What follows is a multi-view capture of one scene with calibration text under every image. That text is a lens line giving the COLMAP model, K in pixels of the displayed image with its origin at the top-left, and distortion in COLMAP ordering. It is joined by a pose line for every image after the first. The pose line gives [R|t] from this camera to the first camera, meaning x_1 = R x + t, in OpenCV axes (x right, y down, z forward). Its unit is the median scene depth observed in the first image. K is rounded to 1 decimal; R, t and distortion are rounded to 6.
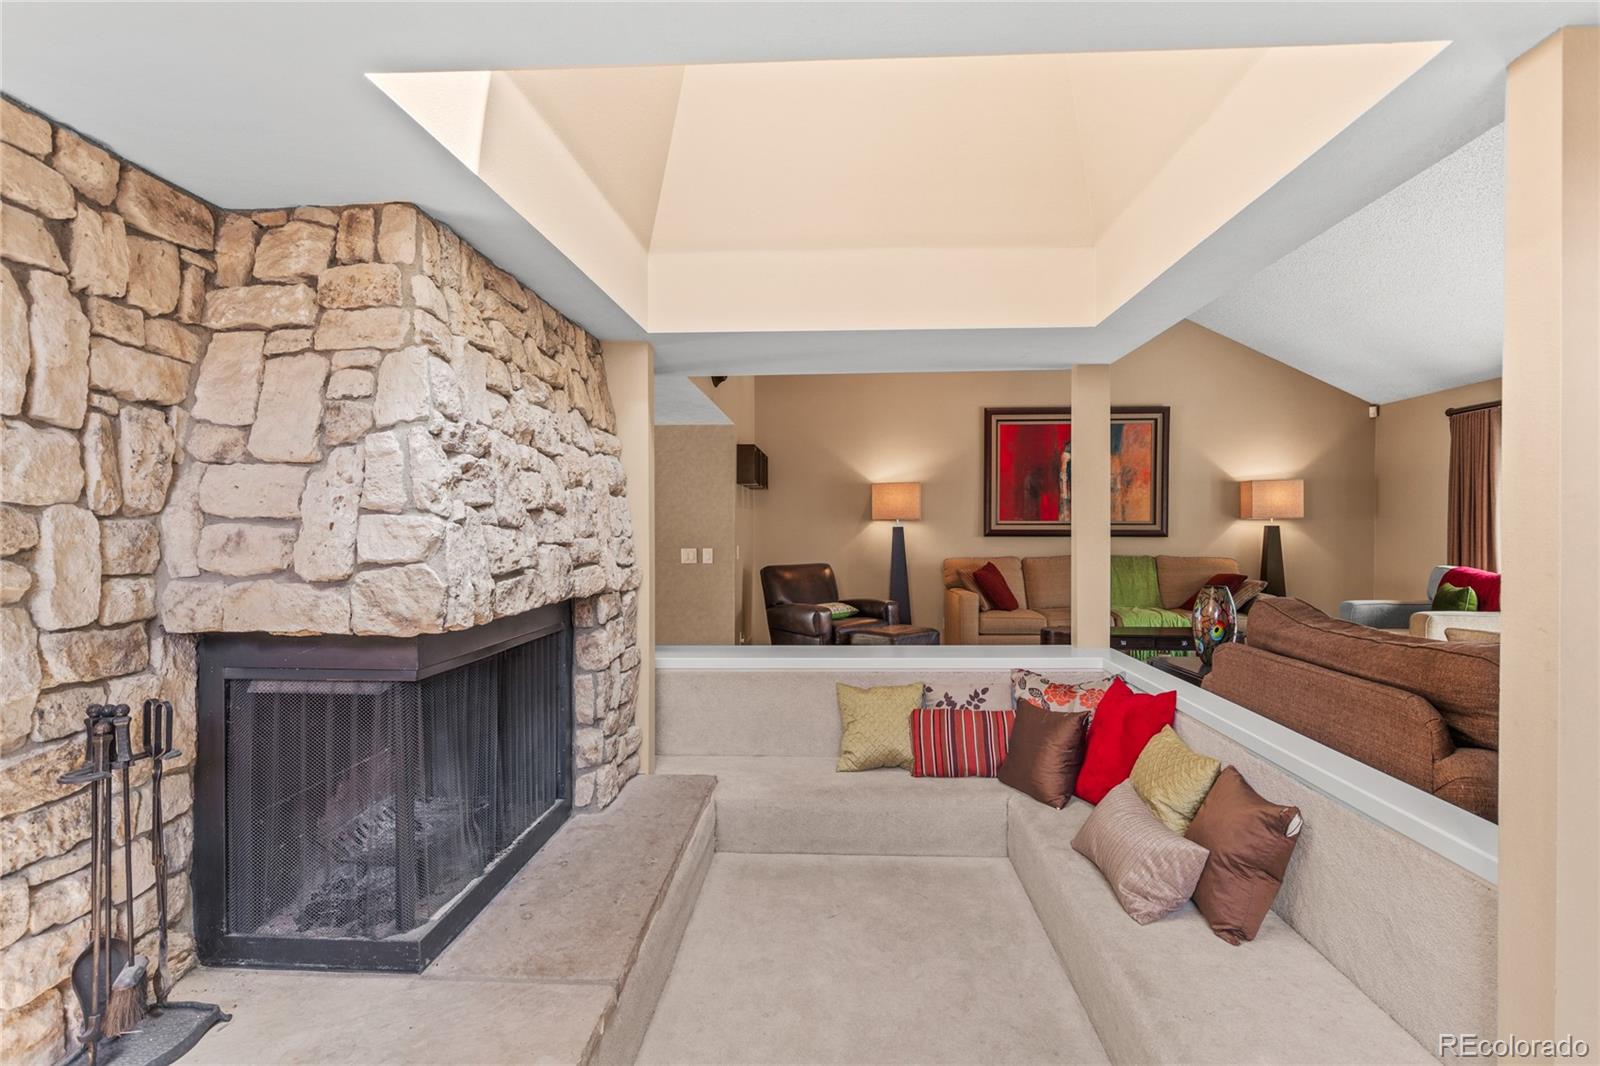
lens RADIAL K [[795.9, 0, 800.0], [0, 795.9, 533.0], [0, 0, 1]] dist [0.001069, 0.000986]
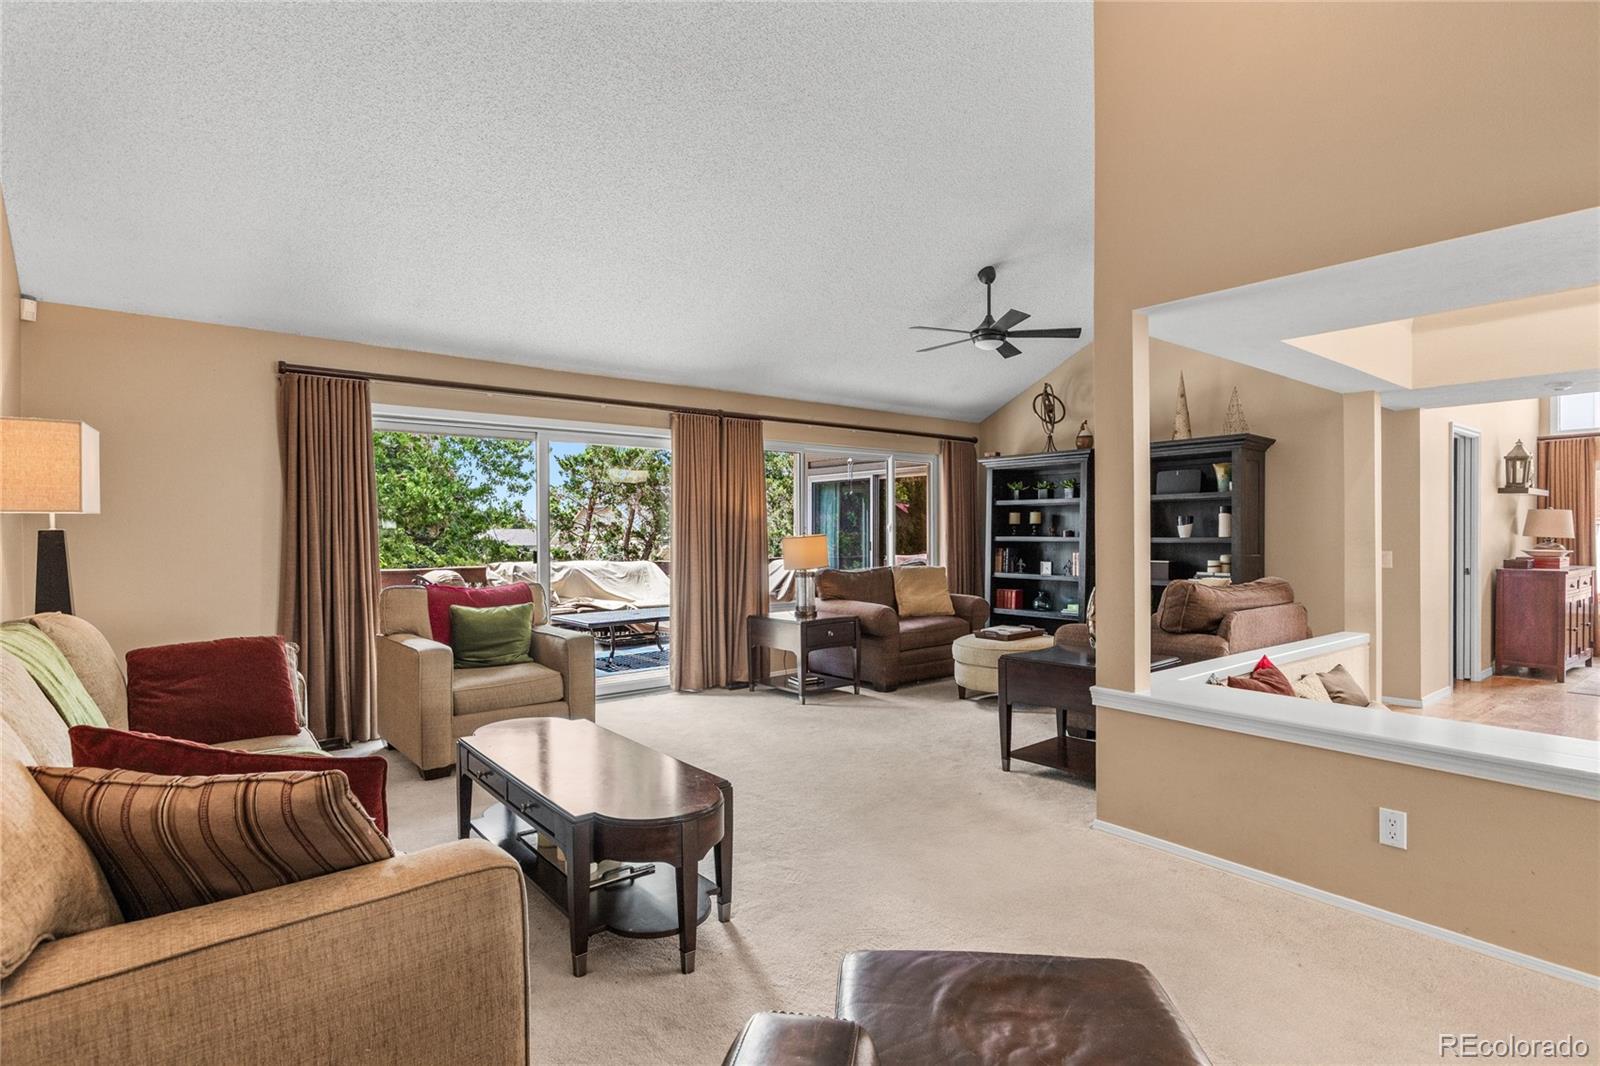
lens RADIAL K [[795.9, 0, 800.0], [0, 795.9, 533.0], [0, 0, 1]] dist [0.001069, 0.000986]
pose [[-0.667288, 0.005533, 0.744779, 0.003849], [0.008959, 0.999960, 0.000598, -0.004047], [-0.744746, 0.007071, -0.667311, 0.962698]]
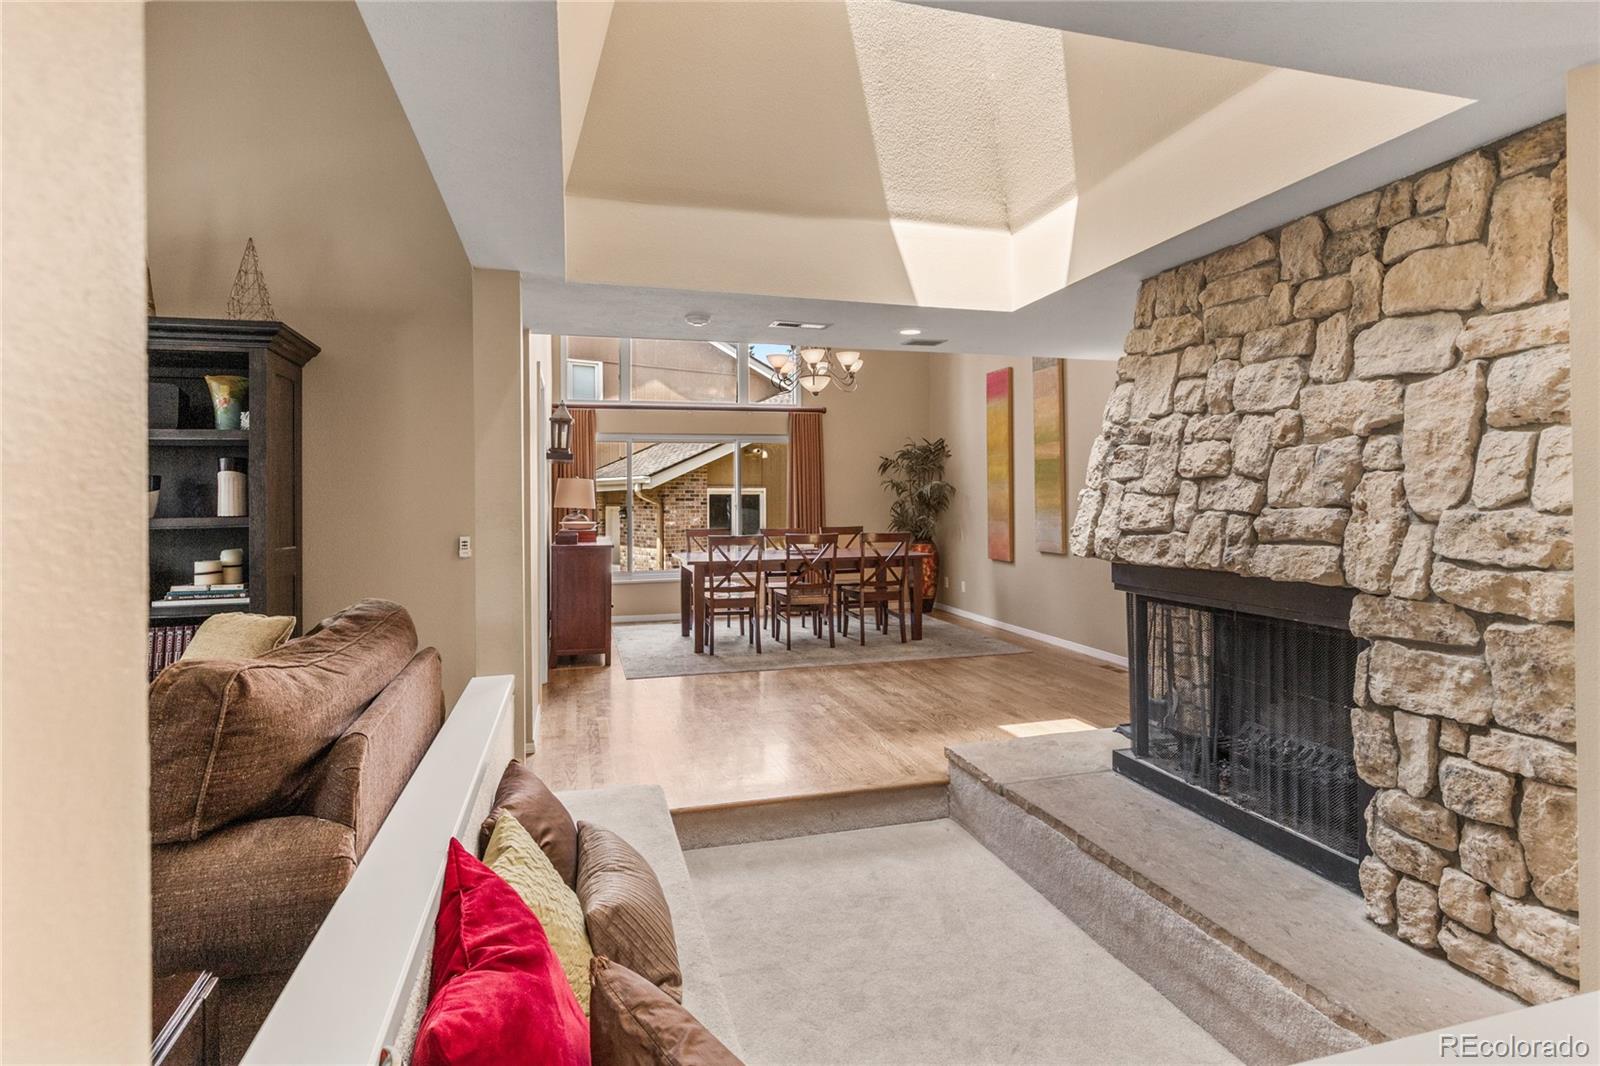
lens RADIAL K [[804.6, 0, 797.3], [0, 804.6, 492.3], [0, 0, 1]] dist [0.000692, 0.000735]
pose [[-0.946789, 0.009864, -0.321703, 0.169875], [0.010772, 0.999941, -0.001041, -0.004872], [0.321674, -0.004451, -0.946840, 0.608490]]
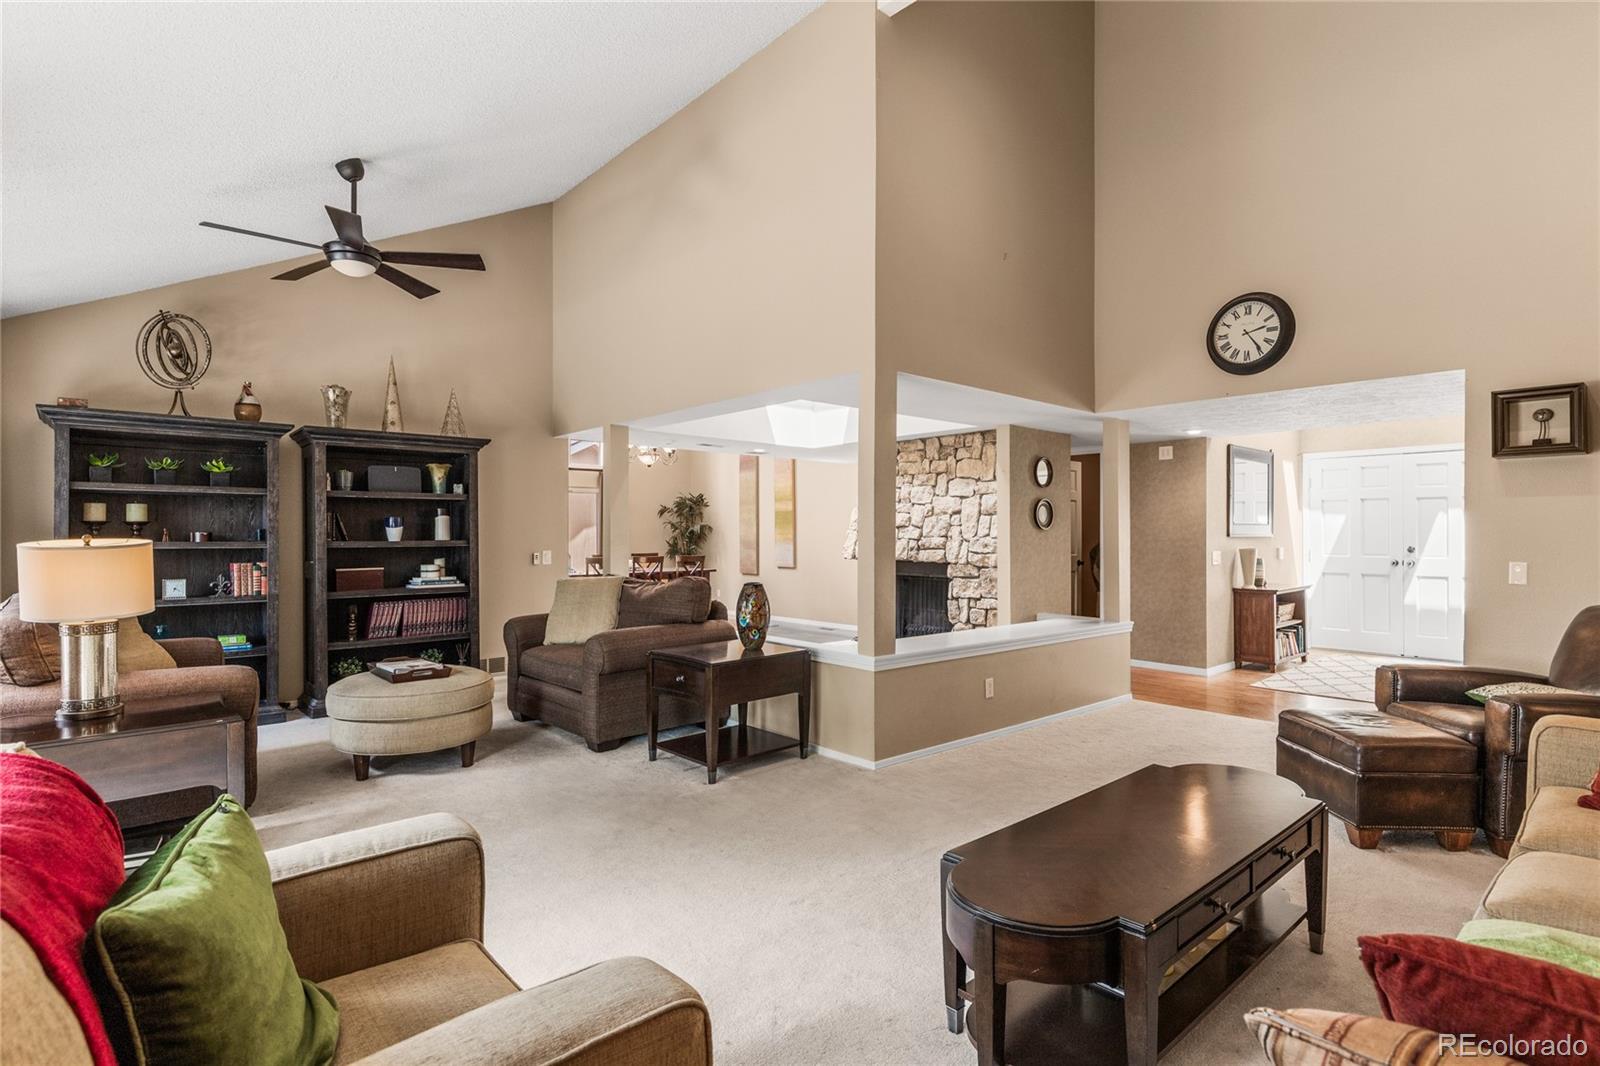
lens RADIAL K [[786.2, 0, 798.5], [0, 786.2, 515.1], [0, 0, 1]] dist [-0.000652, -0.000201]
pose [[-0.707928, -0.012419, -0.706175, 0.625929], [-0.000293, 0.999850, -0.017290, -0.007163], [0.706284, -0.012034, -0.707826, 0.902497]]
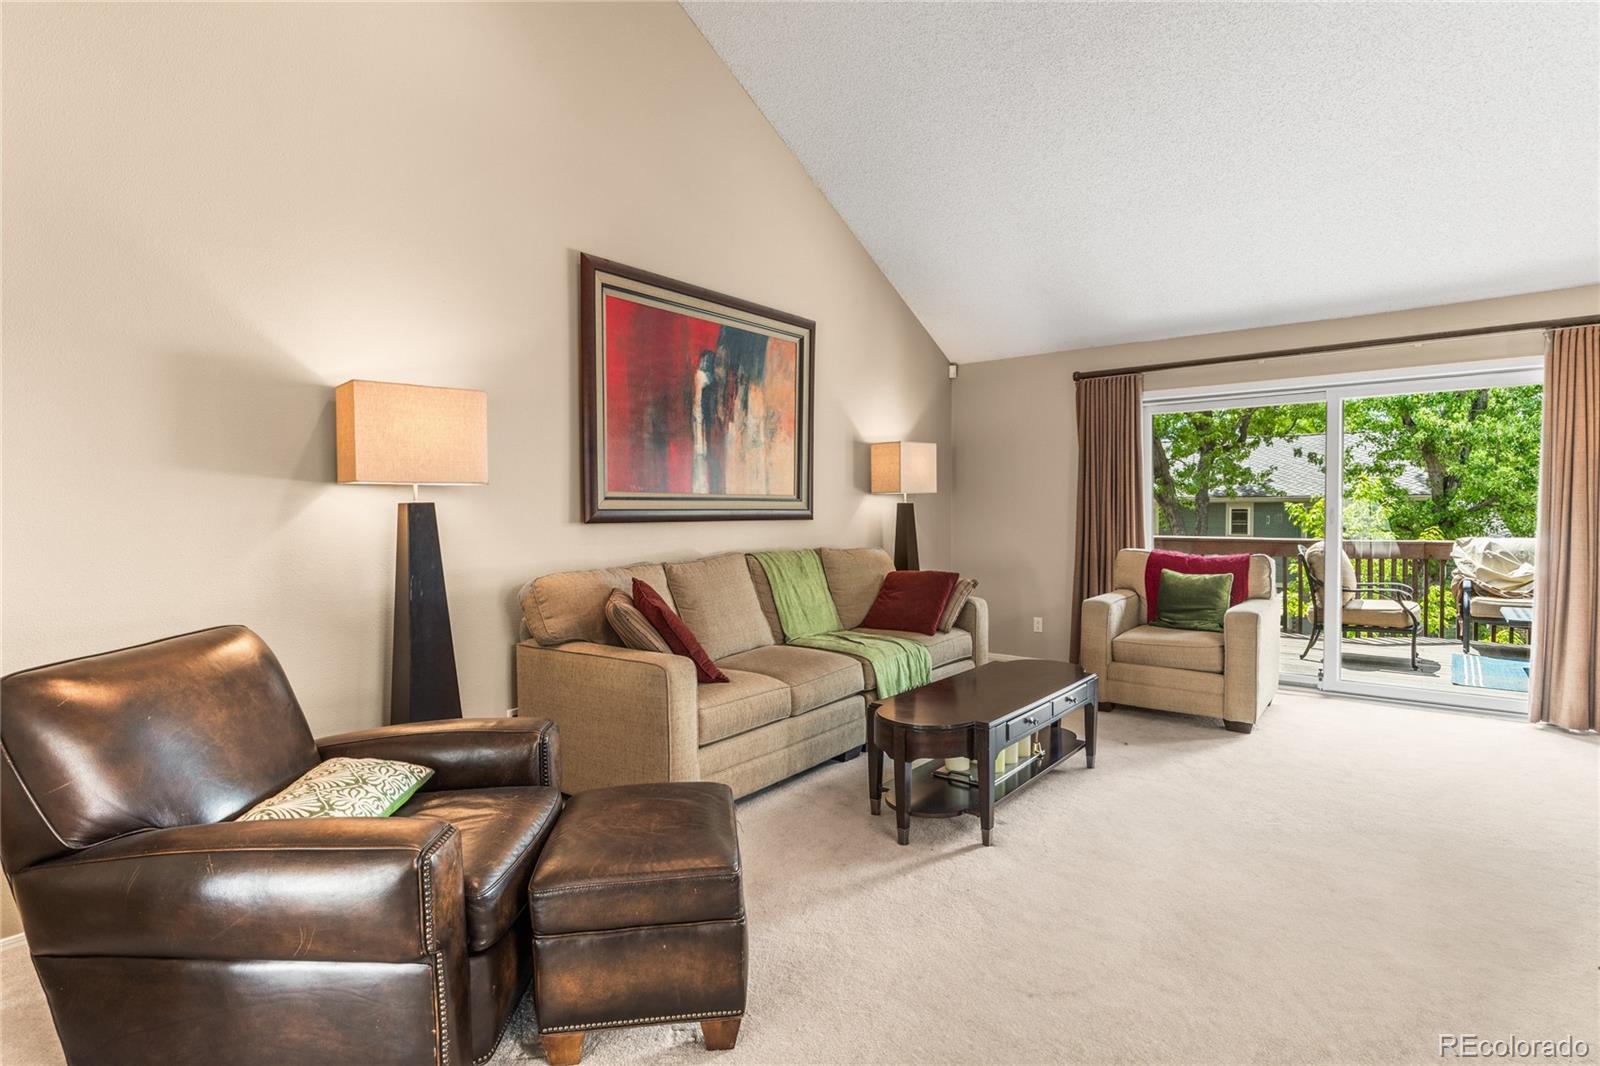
lens RADIAL K [[795.9, 0, 800.0], [0, 795.9, 533.0], [0, 0, 1]] dist [0.001069, 0.000986]
pose [[0.574028, -0.026539, 0.818405, -0.085810], [0.008061, 0.999609, 0.026761, -0.001838], [-0.818796, -0.008764, 0.574018, 0.631521]]
